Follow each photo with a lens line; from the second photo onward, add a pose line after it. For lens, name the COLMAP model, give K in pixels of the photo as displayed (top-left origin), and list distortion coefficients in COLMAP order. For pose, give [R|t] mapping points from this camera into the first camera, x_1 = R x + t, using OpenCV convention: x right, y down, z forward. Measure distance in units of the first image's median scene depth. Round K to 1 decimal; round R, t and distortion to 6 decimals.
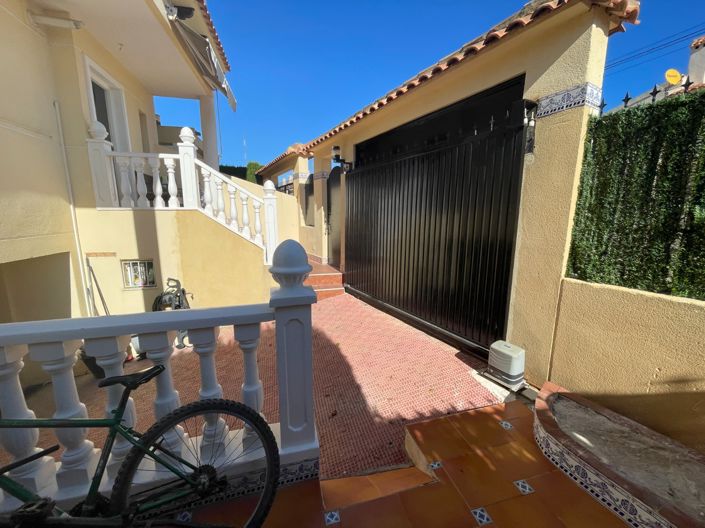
lens RADIAL K [[284.3, 0, 350.7], [0, 284.3, 263.2], [0, 0, 1]] dist [0.000089, -0.000437]
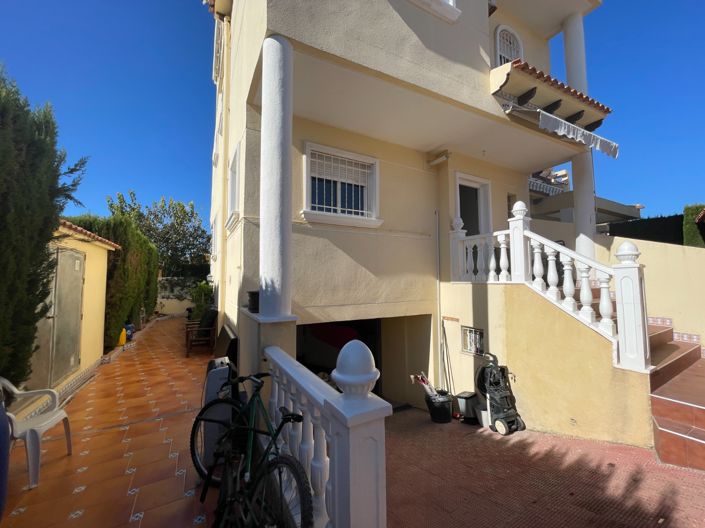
lens RADIAL K [[284.3, 0, 350.7], [0, 284.3, 263.2], [0, 0, 1]] dist [0.000089, -0.000437]
pose [[0.258253, -0.059040, -0.964272, 0.216872], [-0.153421, 0.982958, -0.101273, -0.075801], [0.953817, 0.174093, 0.244794, 0.233511]]
